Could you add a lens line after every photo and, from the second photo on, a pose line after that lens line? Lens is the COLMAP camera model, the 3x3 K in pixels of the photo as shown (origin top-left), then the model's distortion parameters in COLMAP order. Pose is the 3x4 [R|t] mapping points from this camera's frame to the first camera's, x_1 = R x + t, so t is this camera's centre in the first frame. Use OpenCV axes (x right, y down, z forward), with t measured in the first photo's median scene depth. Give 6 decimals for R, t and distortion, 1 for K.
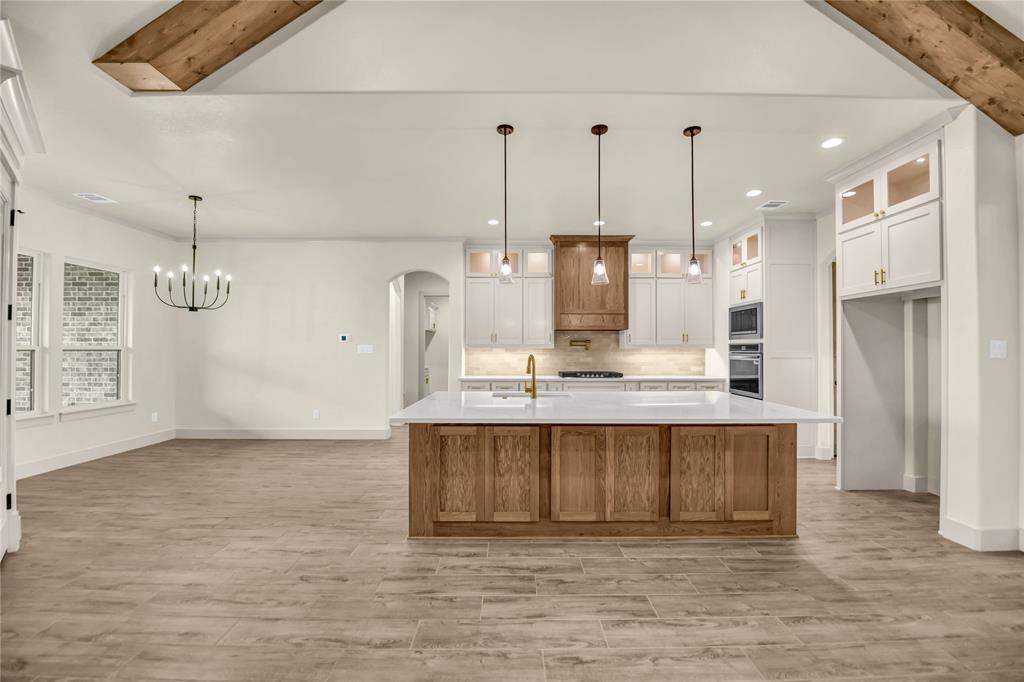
lens RADIAL K [[416.4, 0, 513.0], [0, 416.4, 347.3], [0, 0, 1]] dist [-0.014584, -0.000089]
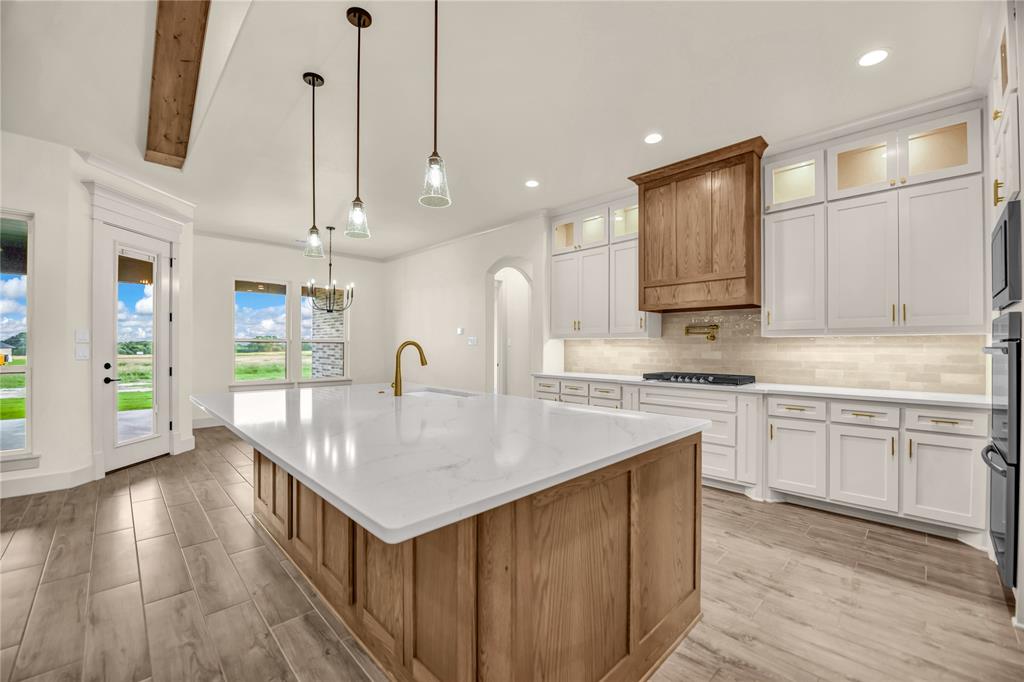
lens RADIAL K [[416.4, 0, 513.0], [0, 416.4, 347.3], [0, 0, 1]] dist [-0.014584, -0.000089]
pose [[0.696090, 0.002606, -0.717950, 0.452671], [0.000685, 0.999991, 0.004294, 0.015424], [0.717954, -0.003481, 0.696082, 0.353836]]
